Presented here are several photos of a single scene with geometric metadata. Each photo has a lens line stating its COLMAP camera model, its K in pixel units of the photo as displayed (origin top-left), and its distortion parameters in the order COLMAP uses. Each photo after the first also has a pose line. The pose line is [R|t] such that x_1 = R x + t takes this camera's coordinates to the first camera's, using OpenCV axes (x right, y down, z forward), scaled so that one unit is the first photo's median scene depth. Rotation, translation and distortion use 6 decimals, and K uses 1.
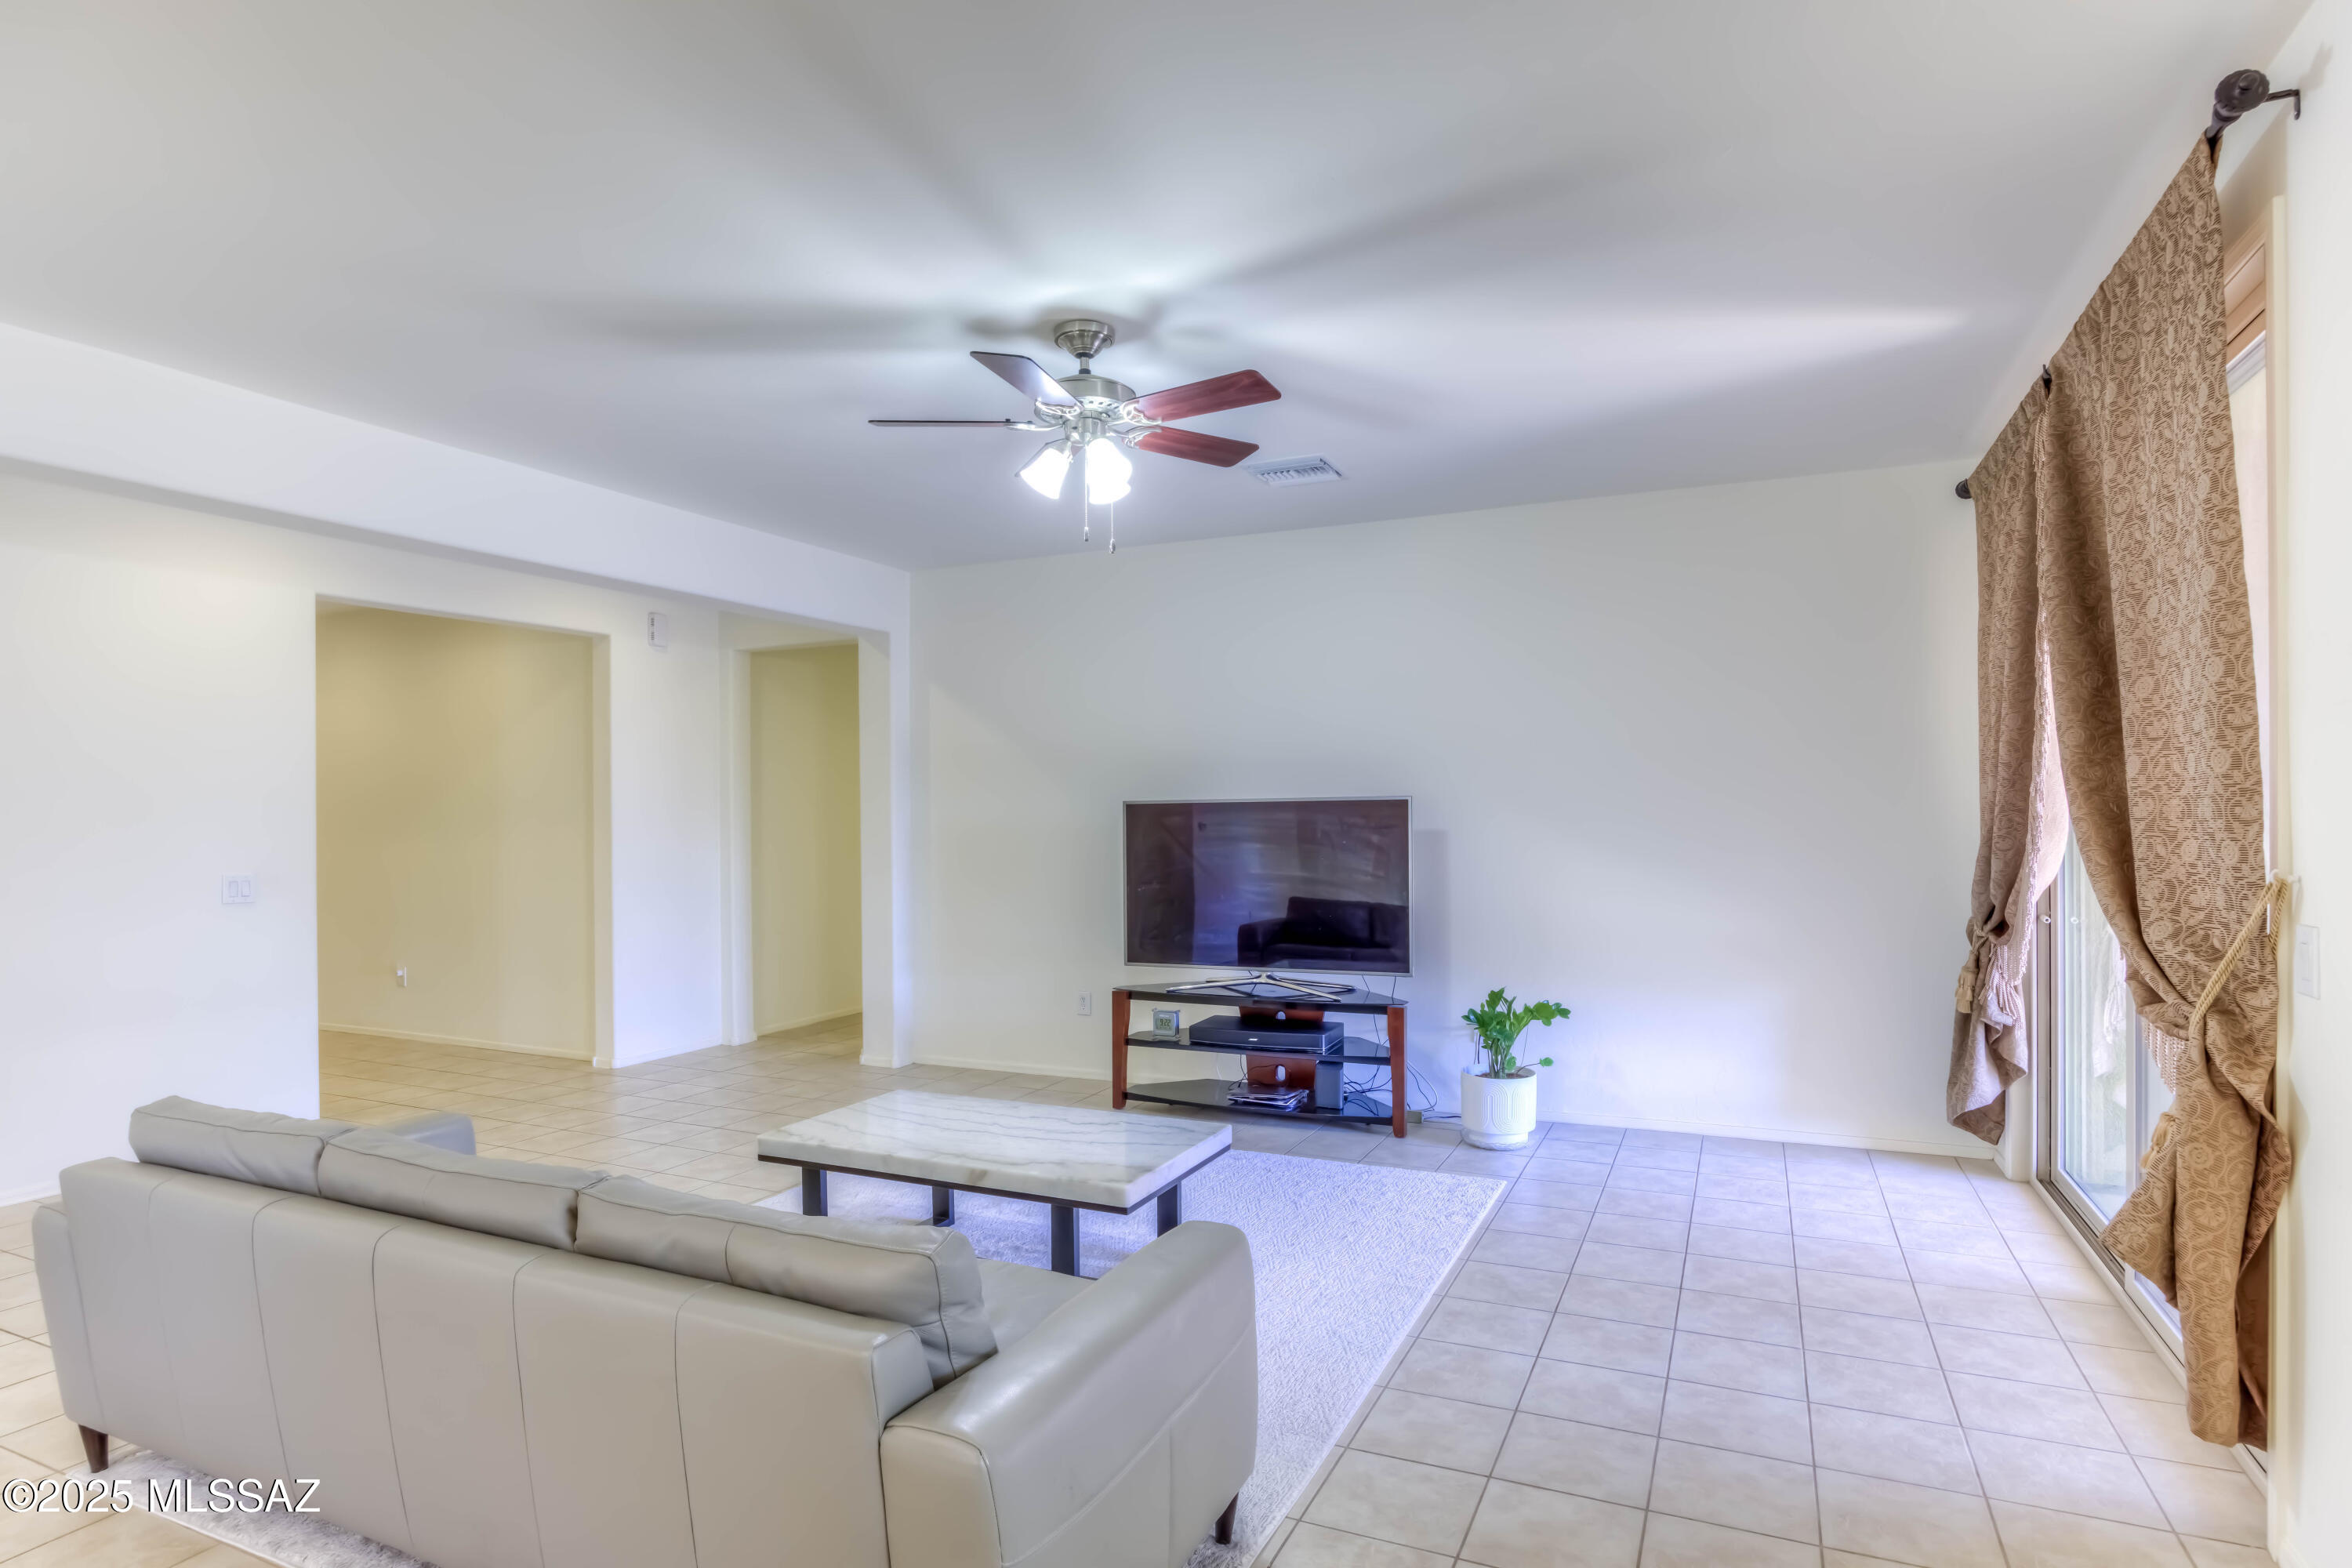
lens RADIAL K [[1210.5, 0, 1191.2], [0, 1210.5, 806.5], [0, 0, 1]] dist [-0.024557, 0.009140]
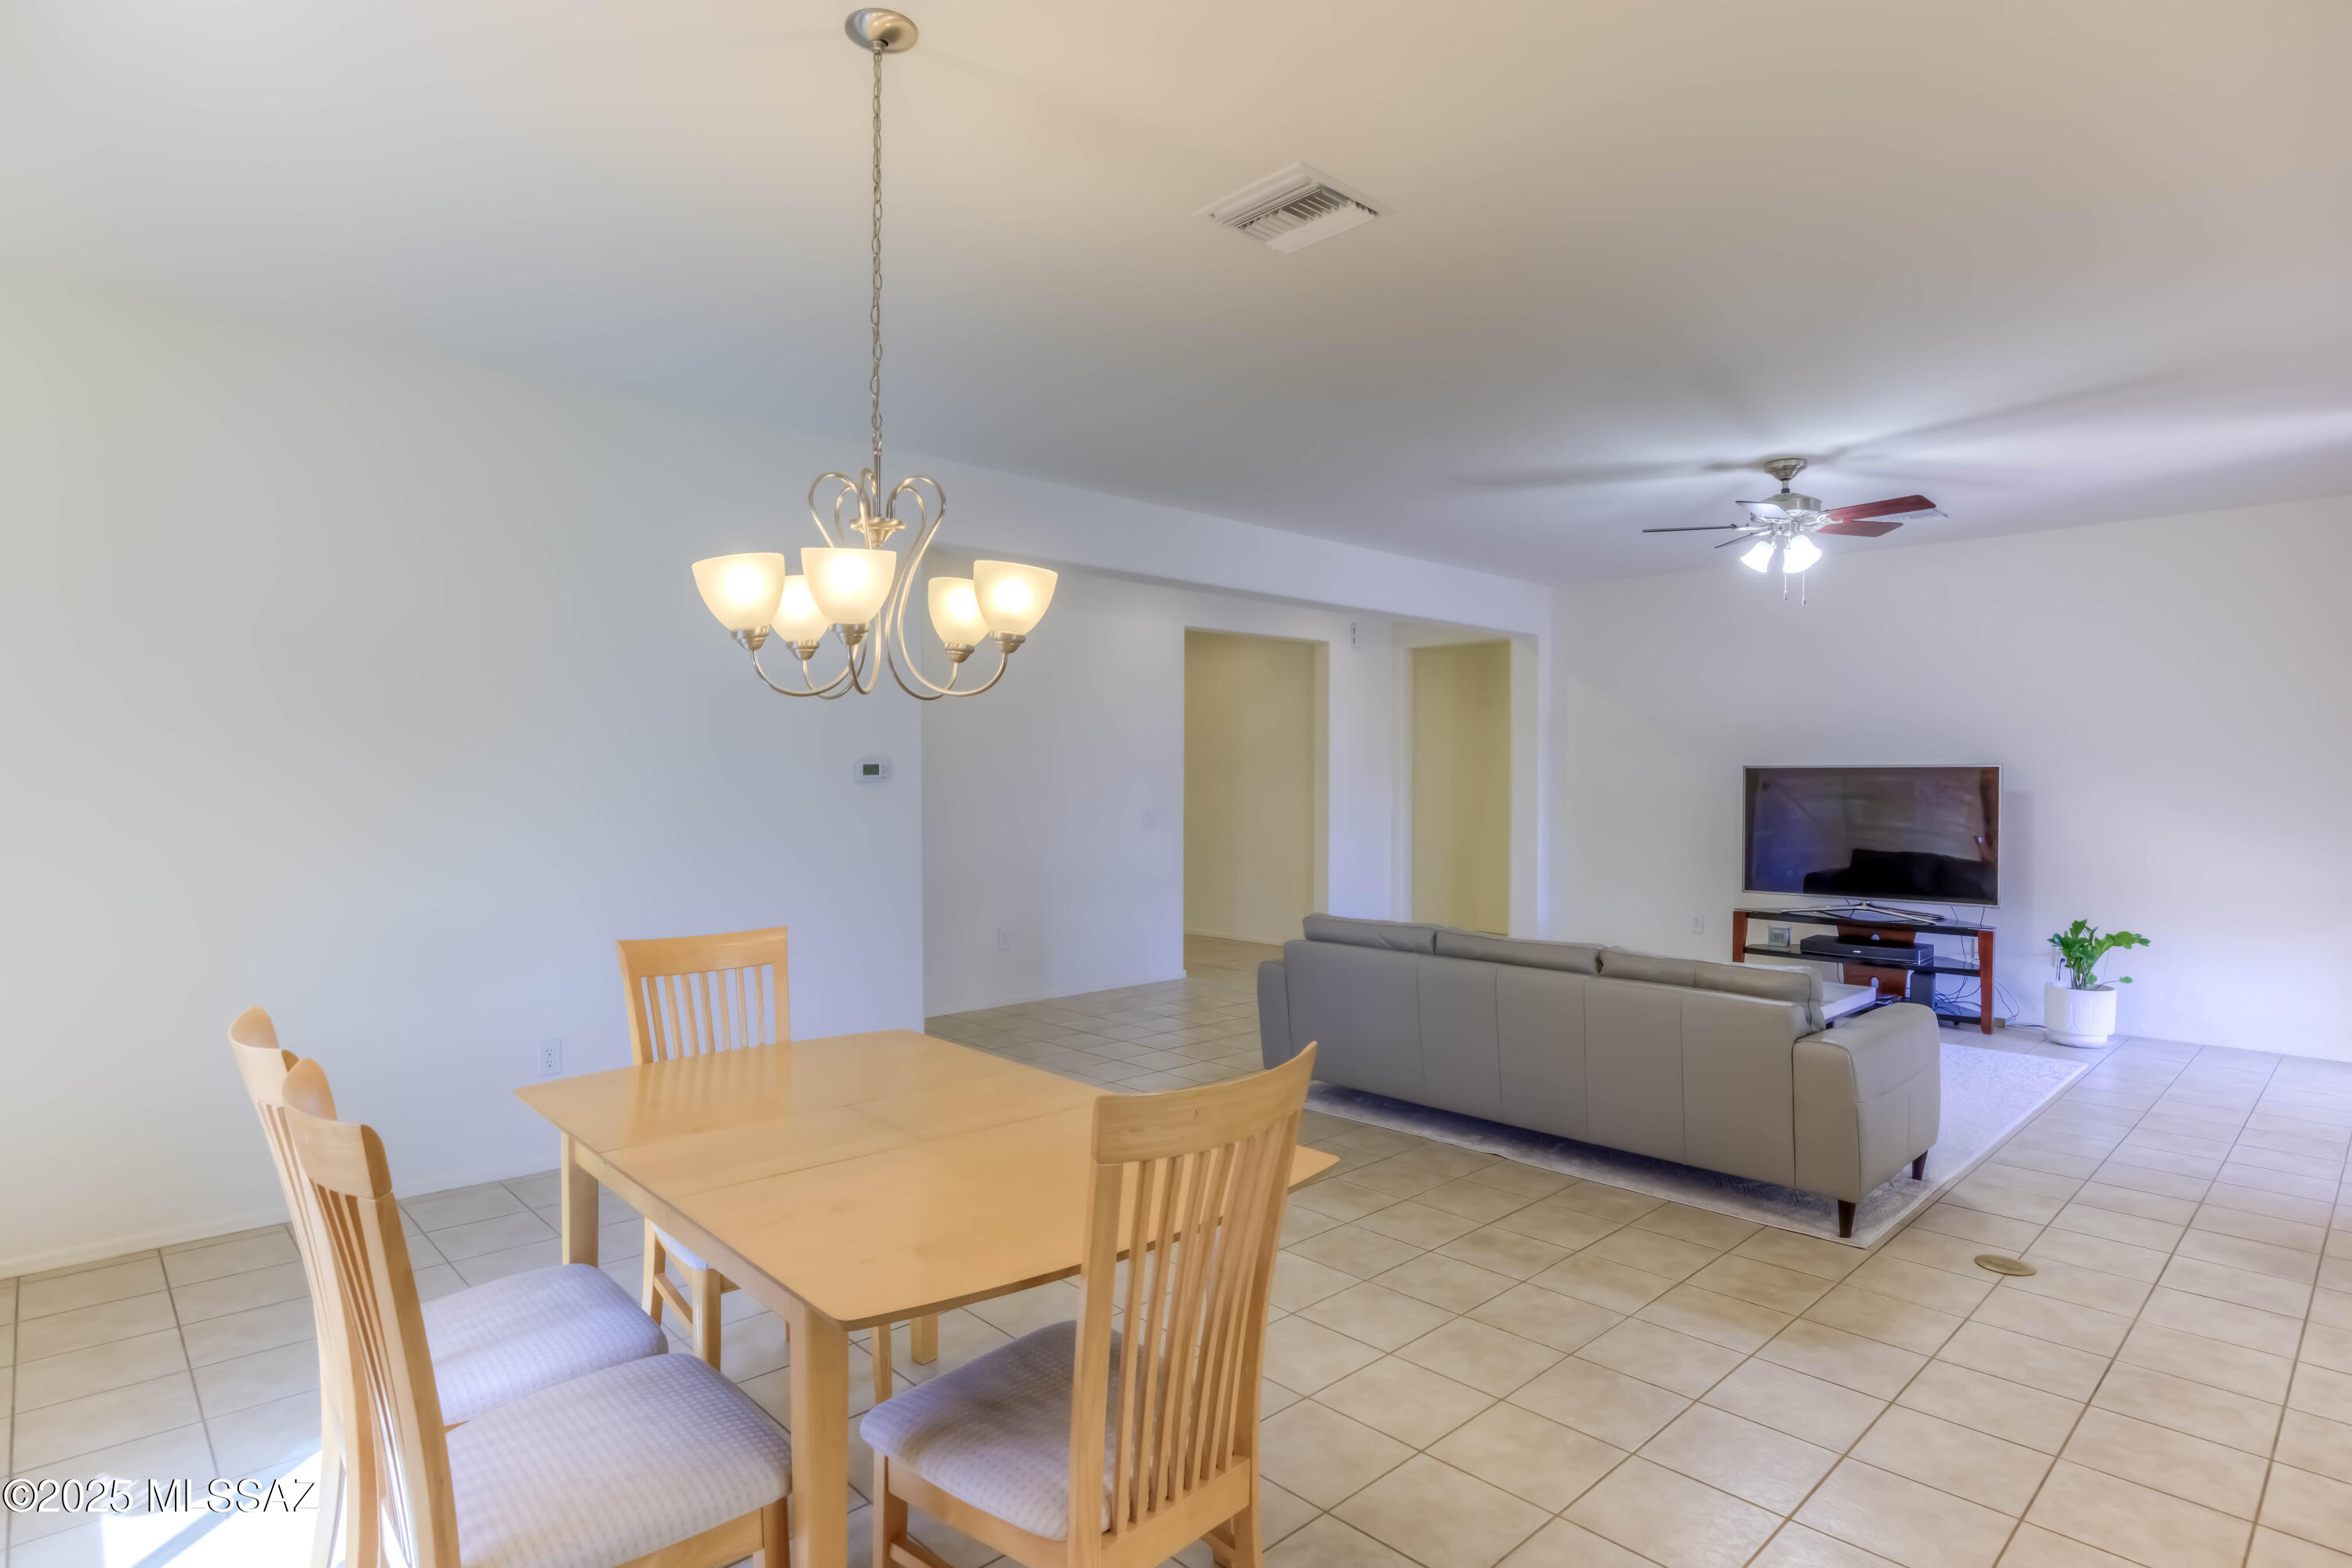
lens RADIAL K [[1210.5, 0, 1219.6], [0, 1210.5, 782.6], [0, 0, 1]] dist [-0.024557, 0.009140]
pose [[0.936707, 0.013252, -0.349864, -0.143325], [-0.008334, 0.999844, 0.015560, -0.002084], [0.350015, -0.011659, 0.936671, -0.452095]]
